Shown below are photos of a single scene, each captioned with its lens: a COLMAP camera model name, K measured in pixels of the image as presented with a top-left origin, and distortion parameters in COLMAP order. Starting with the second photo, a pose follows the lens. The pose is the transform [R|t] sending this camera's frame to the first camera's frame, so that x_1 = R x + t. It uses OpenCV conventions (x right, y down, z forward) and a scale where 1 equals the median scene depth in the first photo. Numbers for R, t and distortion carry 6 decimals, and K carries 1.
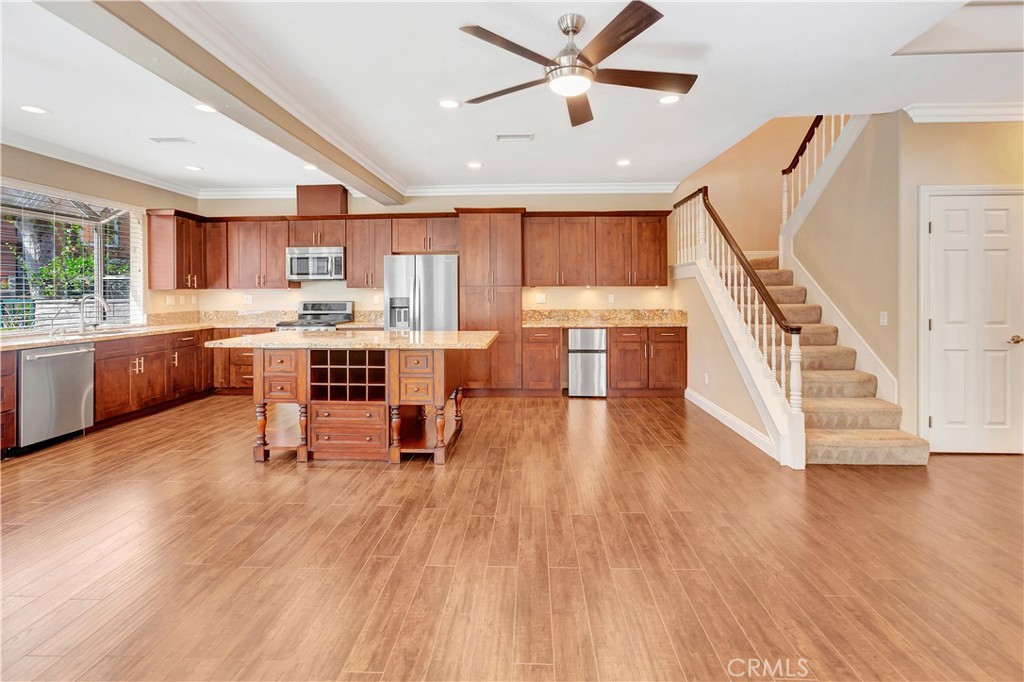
lens RADIAL K [[484.0, 0, 510.9], [0, 484.0, 290.4], [0, 0, 1]] dist [-0.001469, 0.004035]
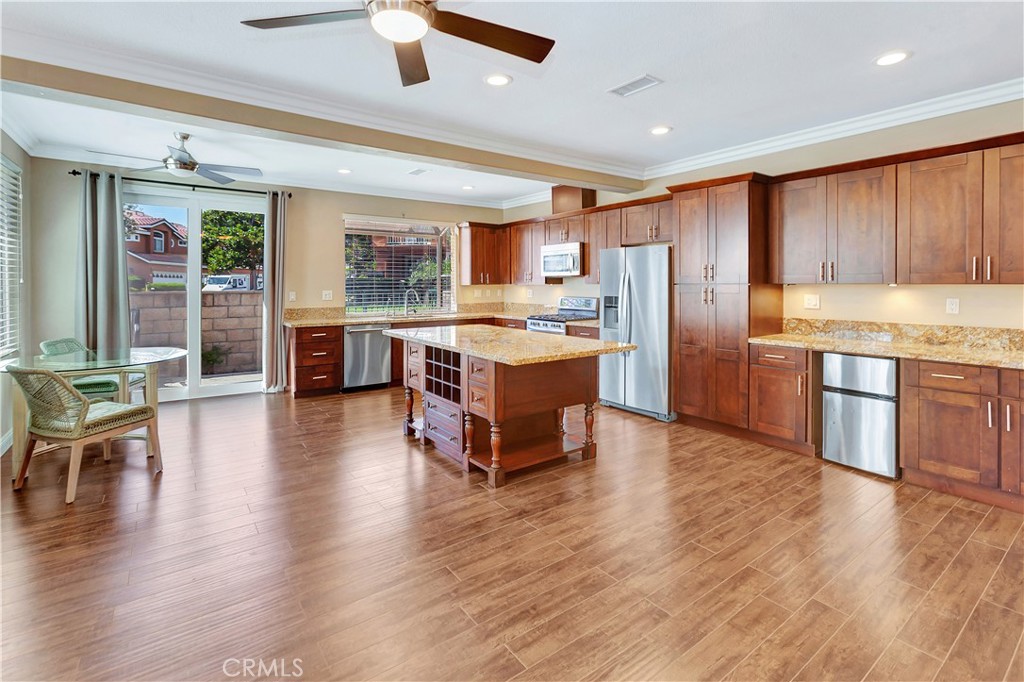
lens RADIAL K [[484.0, 0, 503.0], [0, 484.0, 281.2], [0, 0, 1]] dist [-0.001469, 0.004035]
pose [[0.623908, 0.000735, -0.781497, 0.349600], [0.002381, 0.999993, 0.002842, -0.015665], [0.781494, -0.003634, 0.623902, 0.280918]]
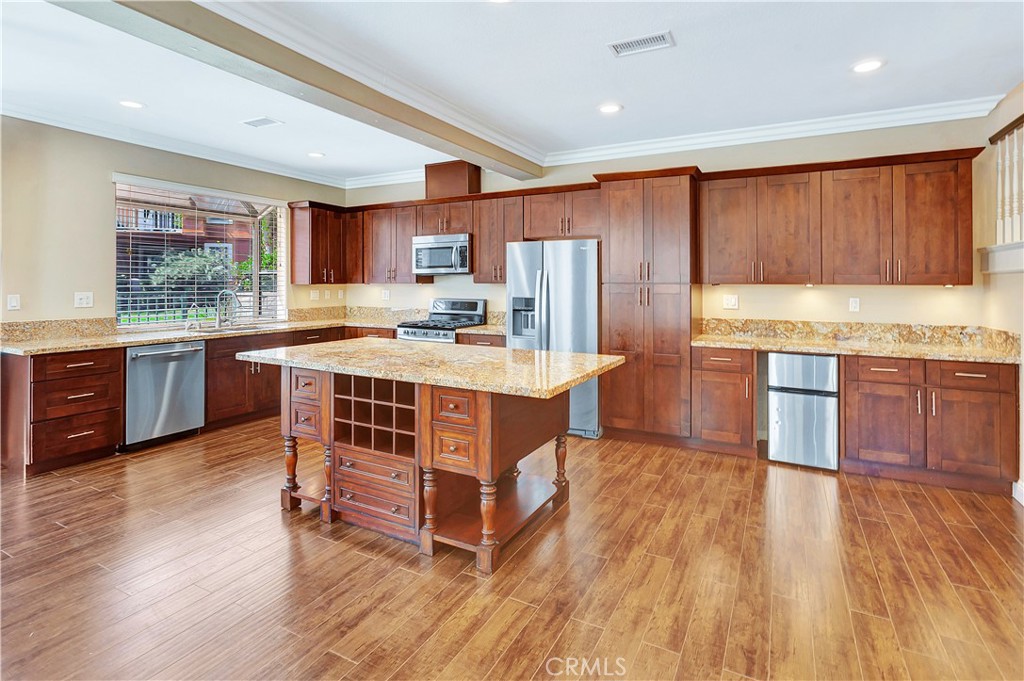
lens RADIAL K [[516.3, 0, 511.5], [0, 516.3, 279.5], [0, 0, 1]] dist [-0.007221, 0.006384]
pose [[0.903124, 0.004236, -0.429360, 0.104806], [-0.005208, 0.999986, -0.001089, -0.012700], [0.429349, 0.003220, 0.903133, 0.252776]]
